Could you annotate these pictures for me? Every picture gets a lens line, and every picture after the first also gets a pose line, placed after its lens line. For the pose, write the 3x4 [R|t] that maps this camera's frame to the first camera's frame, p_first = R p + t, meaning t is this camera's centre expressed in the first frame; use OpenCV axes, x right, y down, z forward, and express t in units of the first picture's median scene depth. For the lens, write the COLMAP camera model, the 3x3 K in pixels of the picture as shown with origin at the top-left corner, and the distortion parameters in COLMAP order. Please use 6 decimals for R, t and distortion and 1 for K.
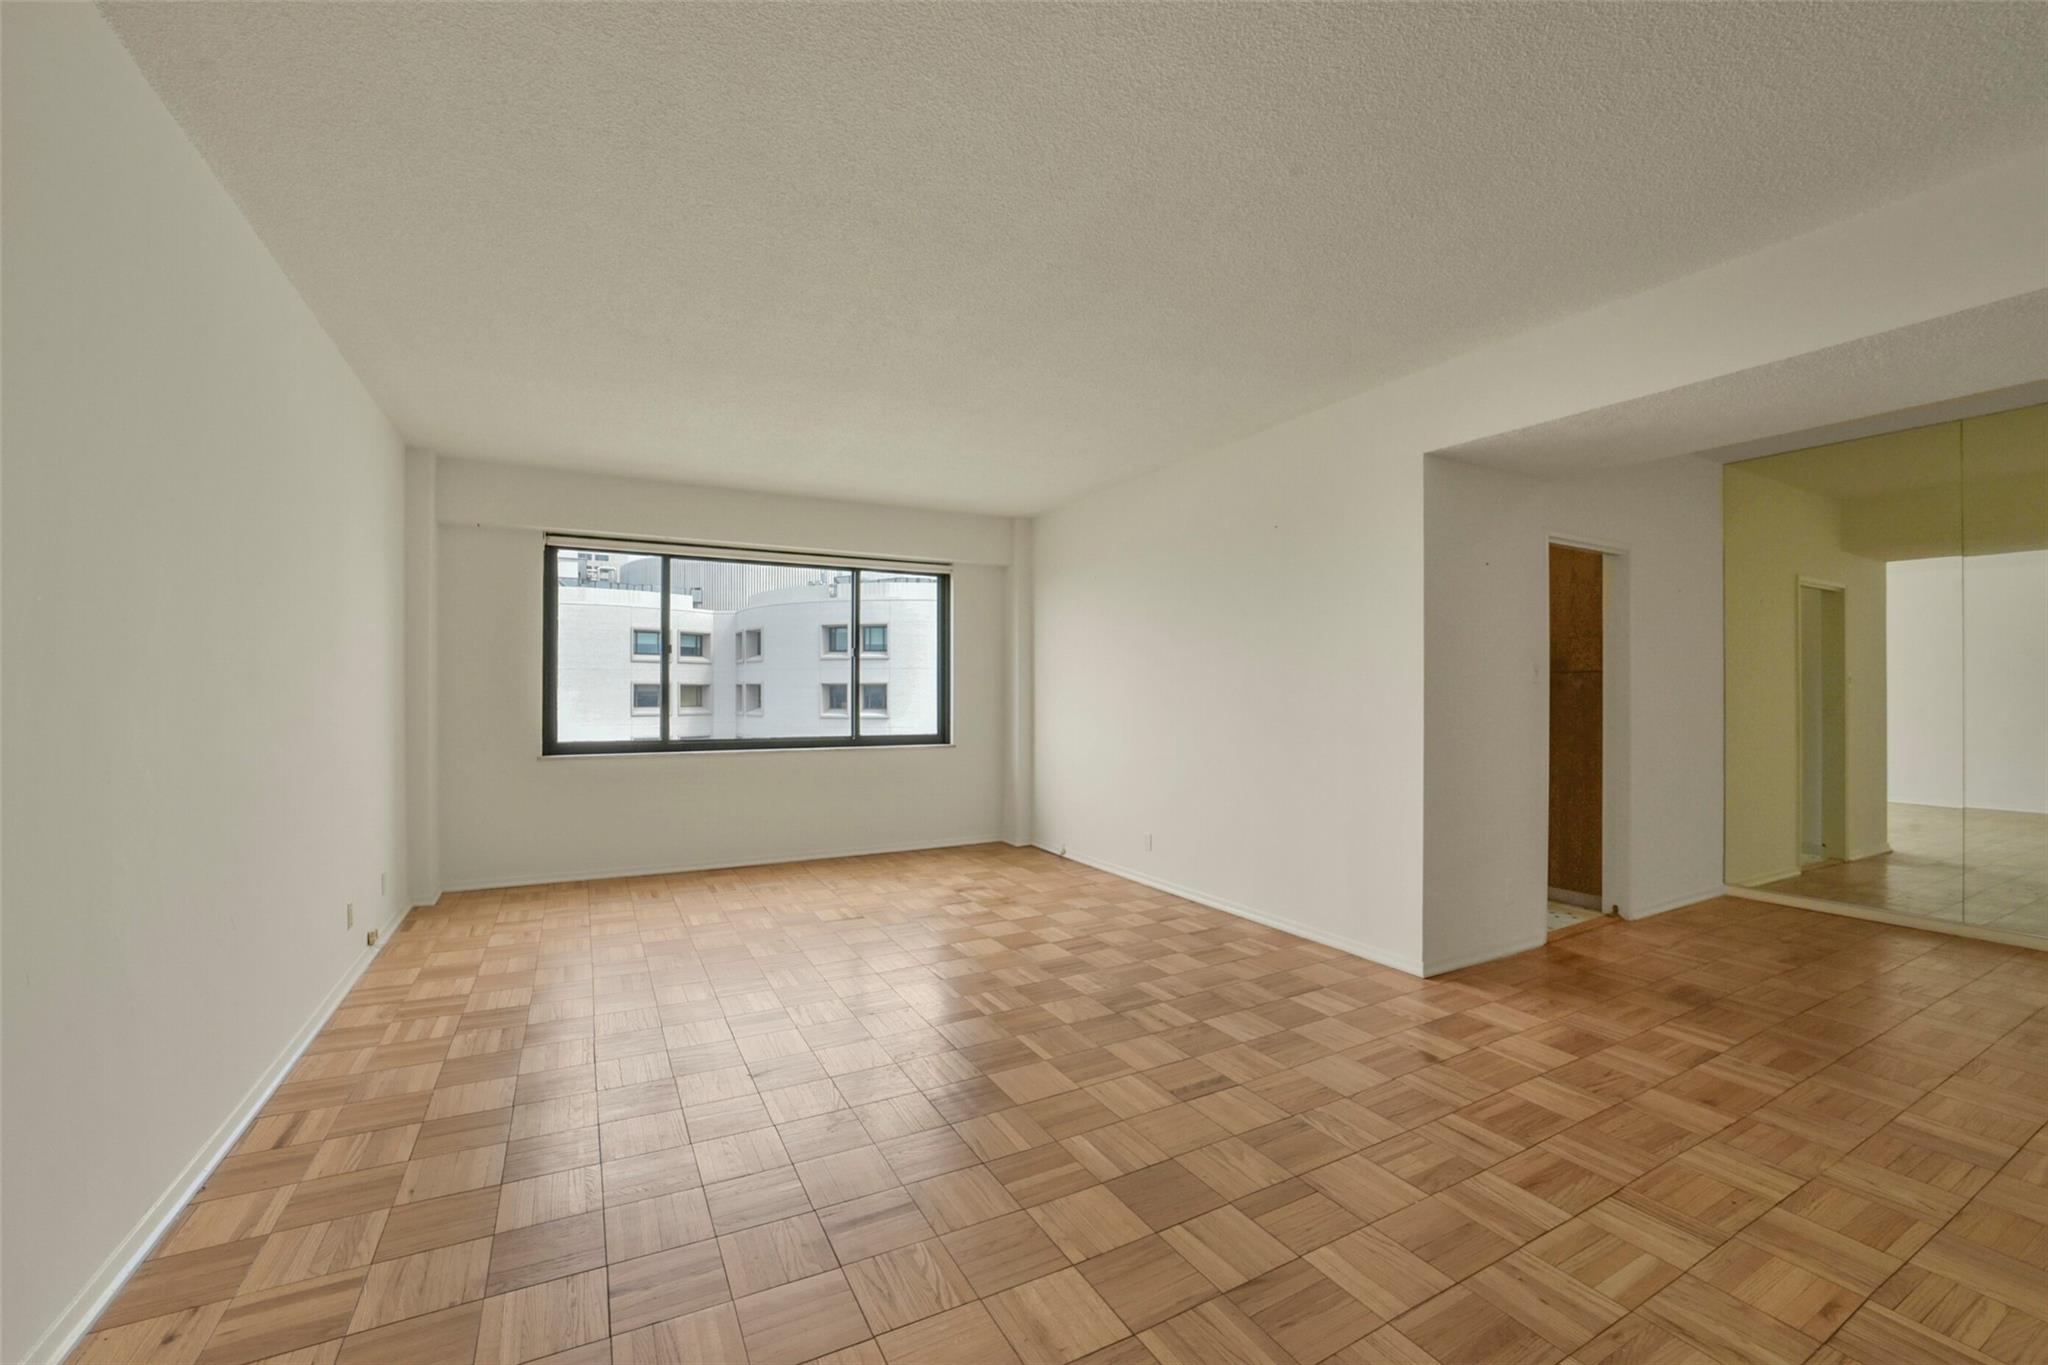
lens RADIAL K [[821.7, 0, 1017.9], [0, 821.7, 687.8], [0, 0, 1]] dist [-0.037387, 0.009985]
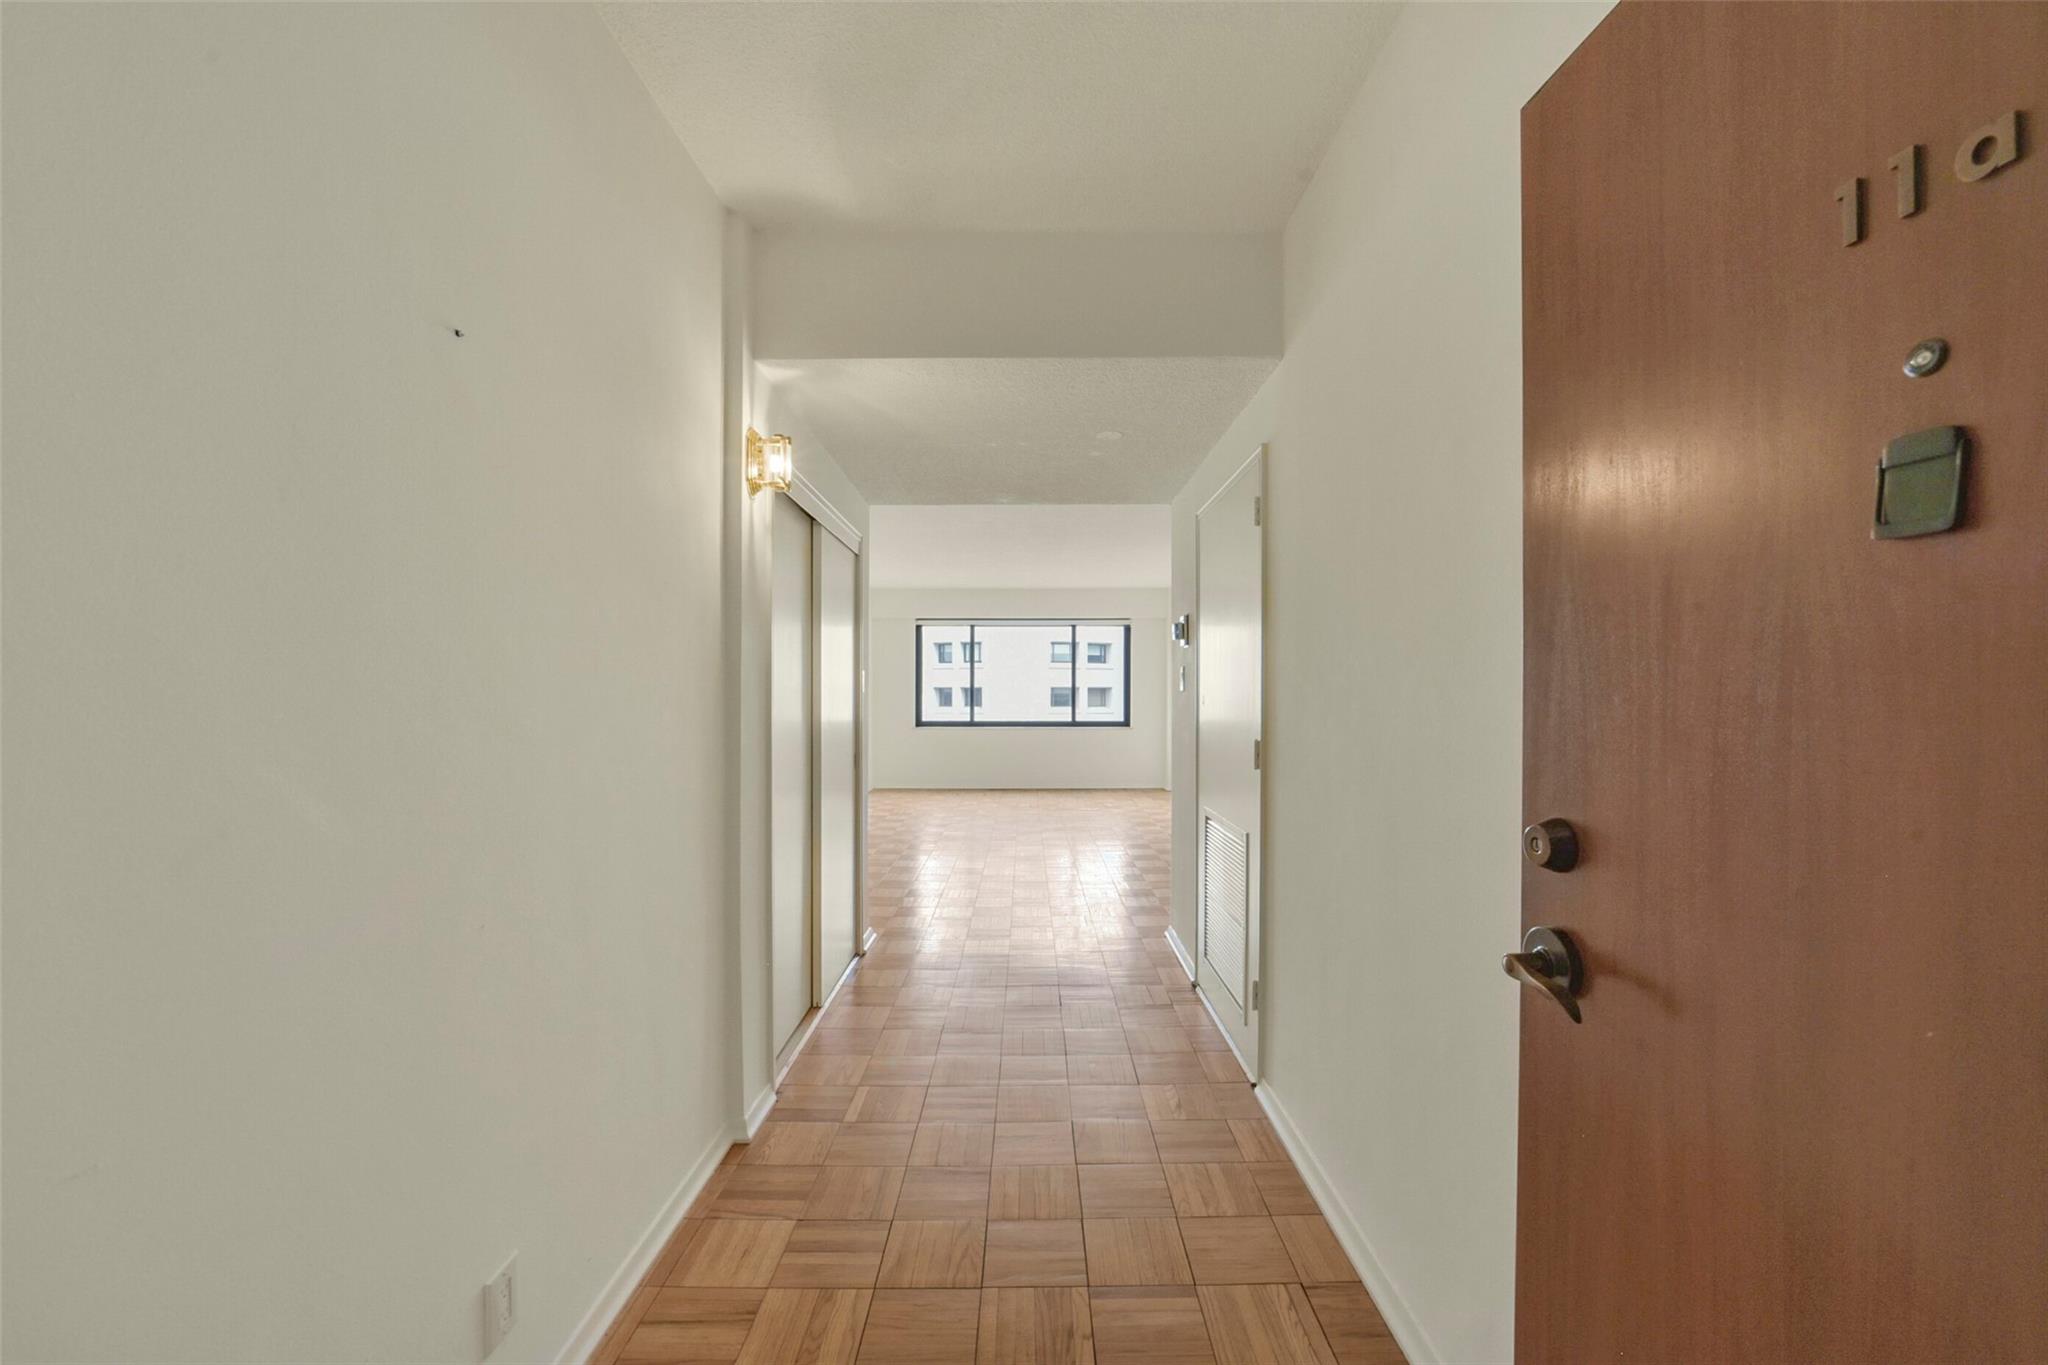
lens RADIAL K [[805.3, 0, 1031.5], [0, 805.3, 692.2], [0, 0, 1]] dist [-0.029003, 0.009292]
pose [[0.884798, -0.002453, -0.465969, 0.627319], [0.004153, 0.999988, 0.002622, -0.009406], [0.465956, -0.004255, 0.884797, -0.670383]]
